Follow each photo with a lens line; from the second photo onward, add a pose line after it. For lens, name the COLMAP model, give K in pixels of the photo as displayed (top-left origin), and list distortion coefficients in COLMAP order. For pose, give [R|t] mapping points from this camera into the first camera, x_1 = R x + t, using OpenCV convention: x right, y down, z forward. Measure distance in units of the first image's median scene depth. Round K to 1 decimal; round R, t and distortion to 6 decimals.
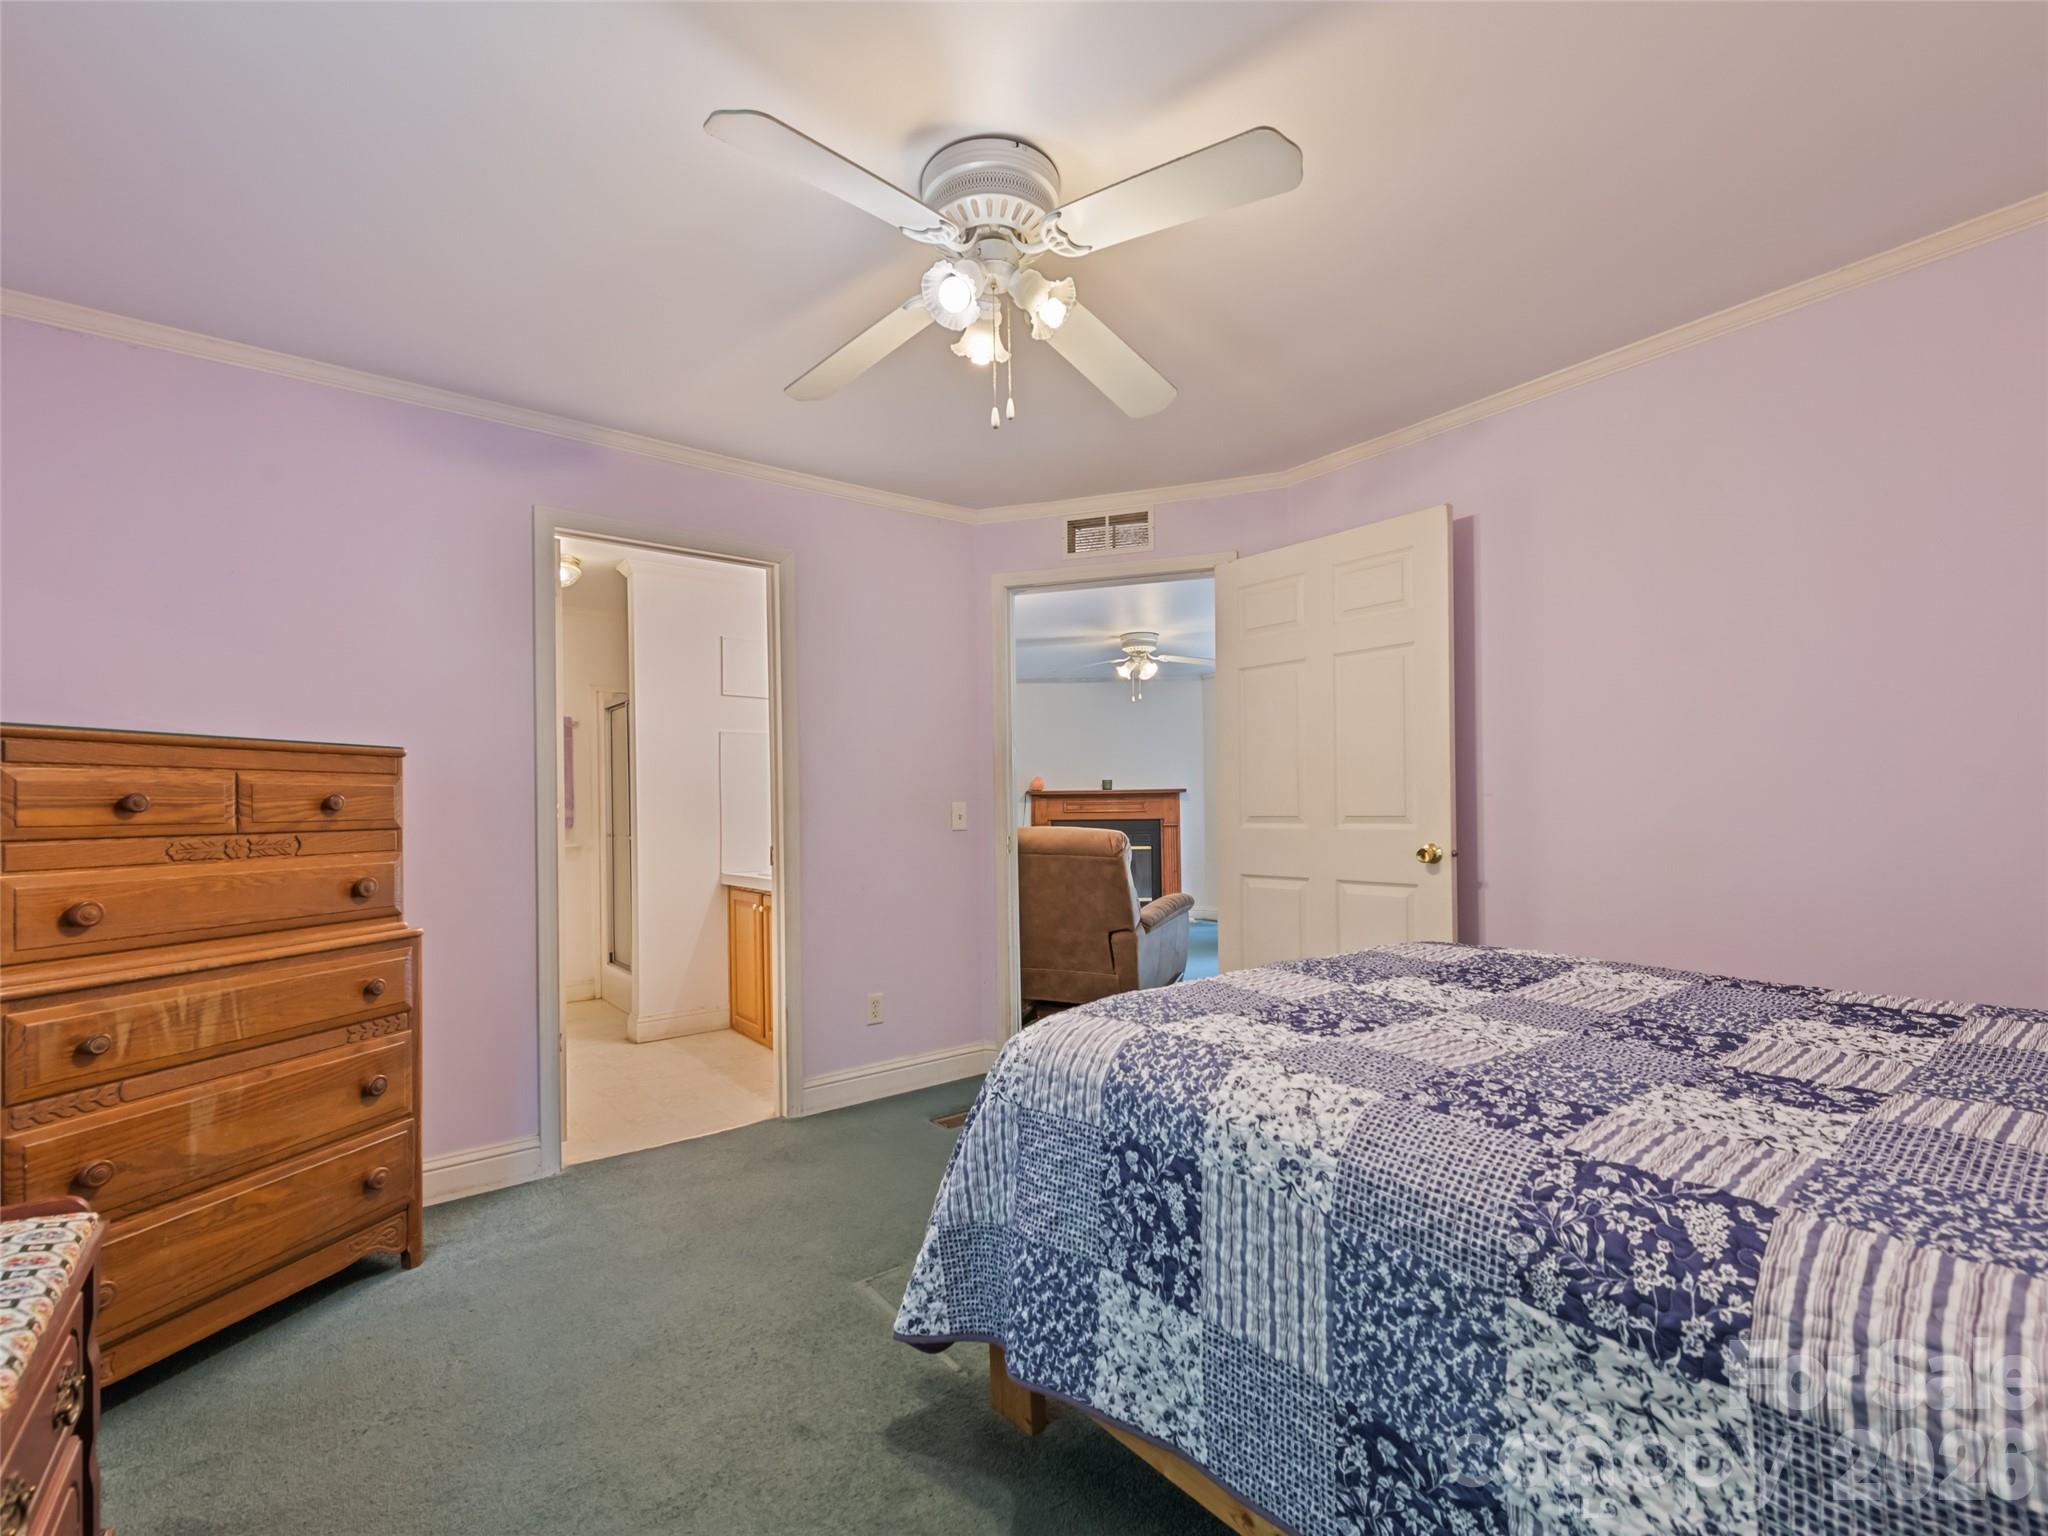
lens RADIAL K [[903.2, 0, 1024.0], [0, 903.2, 768.0], [0, 0, 1]] dist [0.008985, -0.001276]
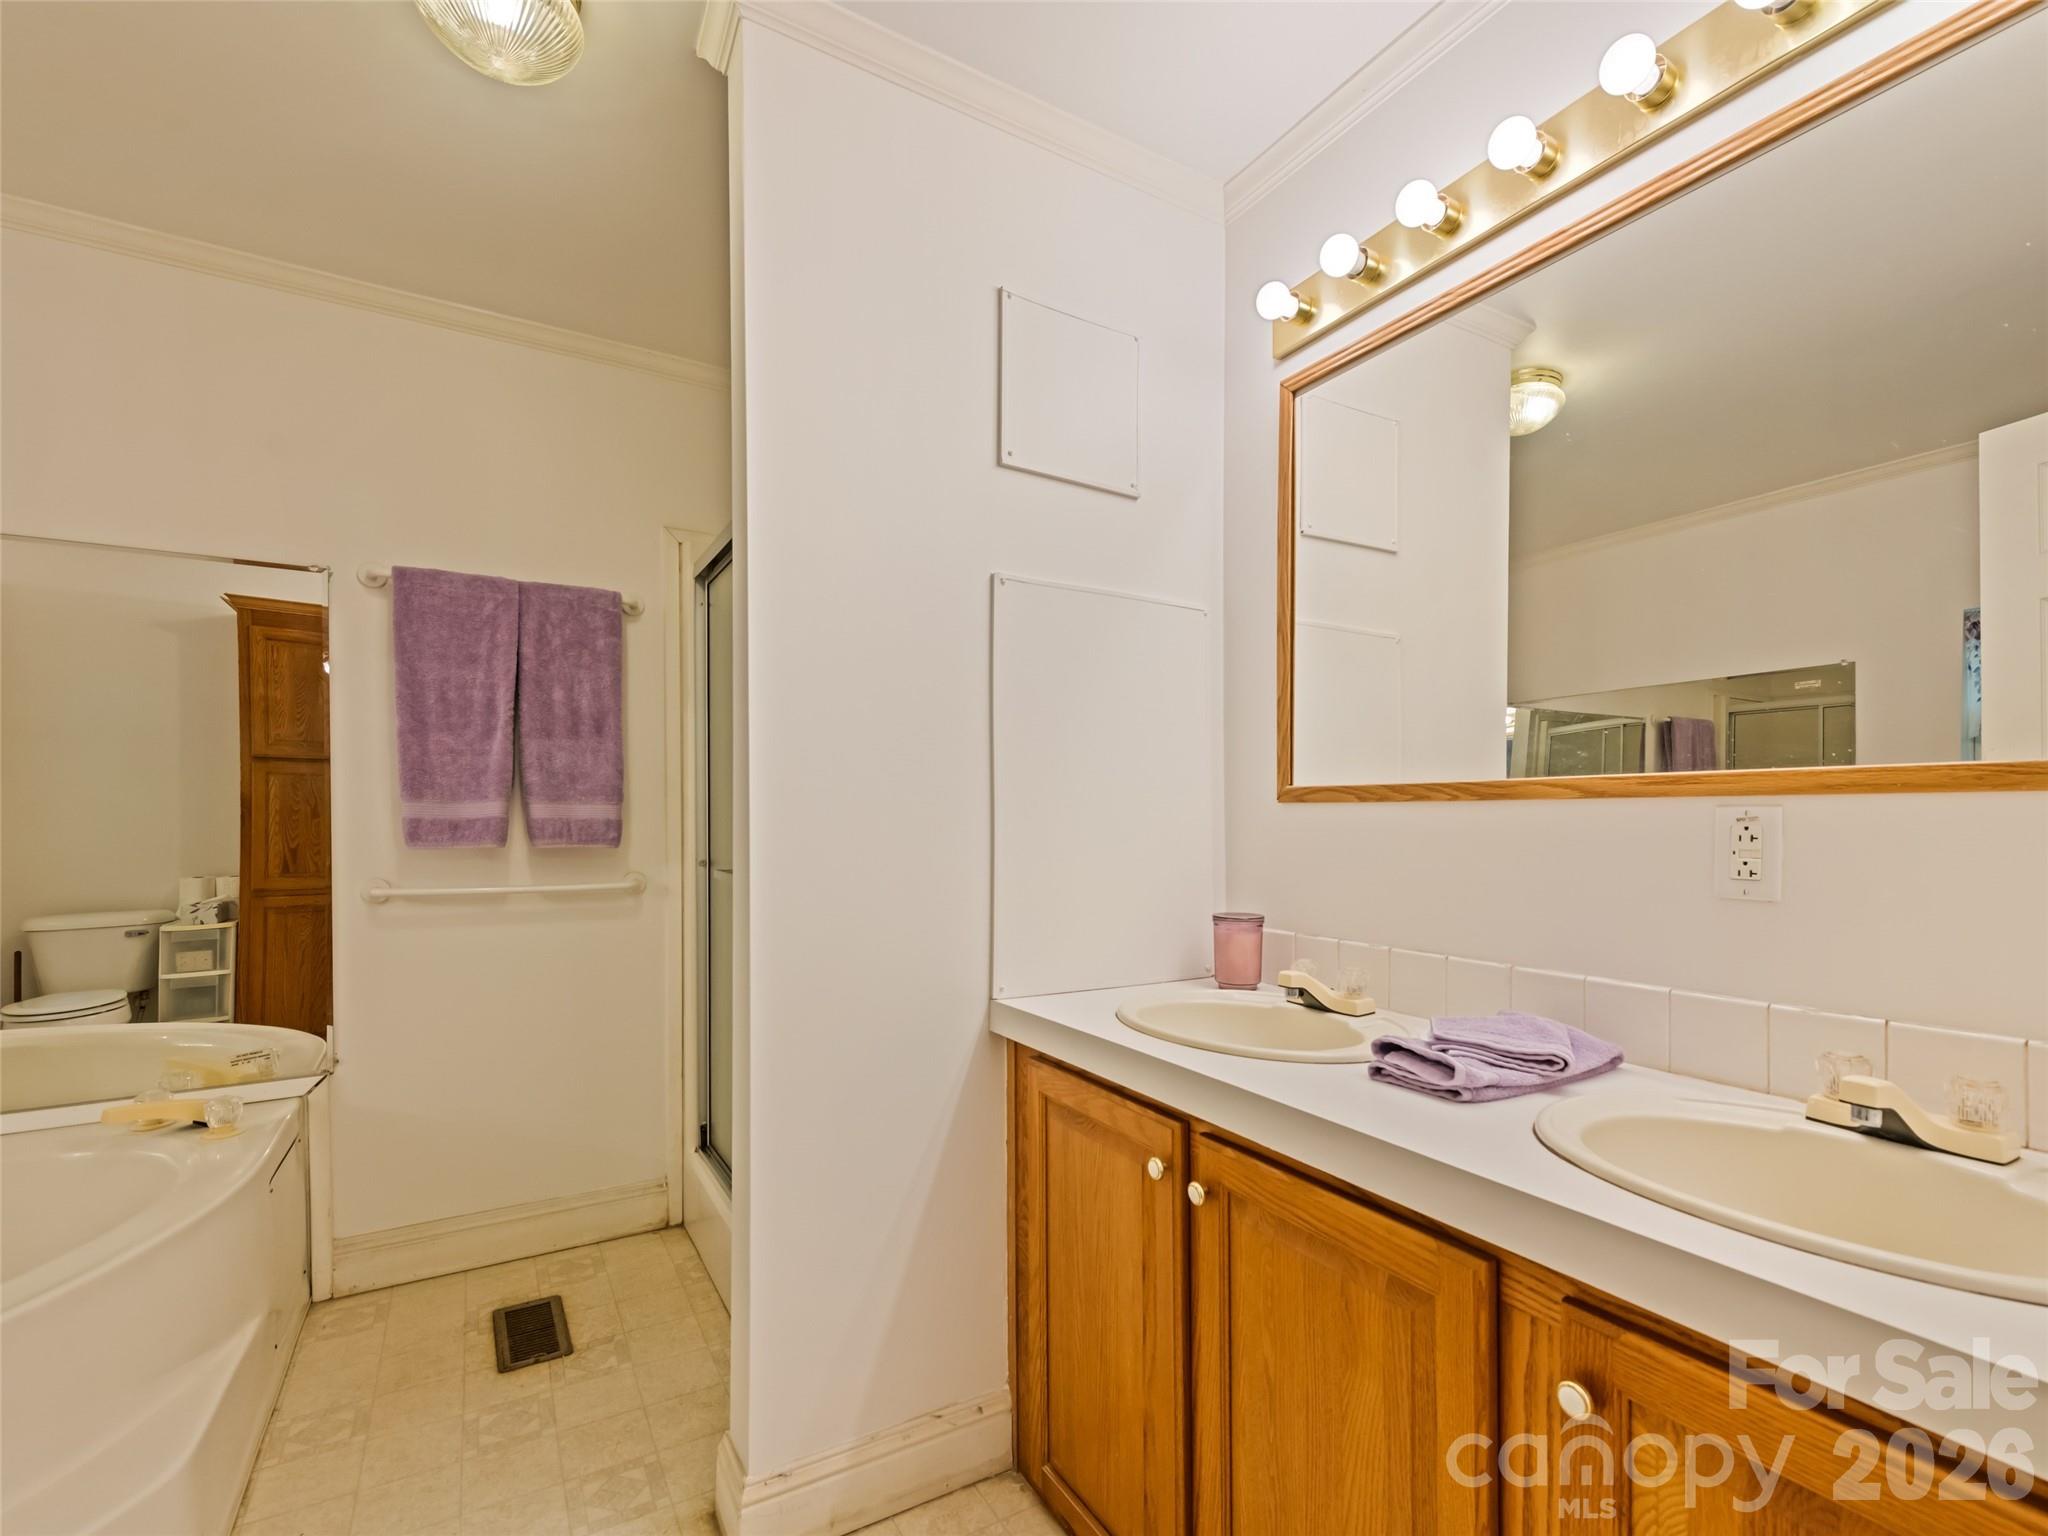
lens RADIAL K [[903.2, 0, 1024.0], [0, 903.2, 768.0], [0, 0, 1]] dist [0.008985, -0.001276]
pose [[0.990706, 0.008300, -0.135765, -0.279183], [-0.008483, 0.999964, -0.000770, 0.030772], [0.135754, 0.001915, 0.990741, 0.672892]]
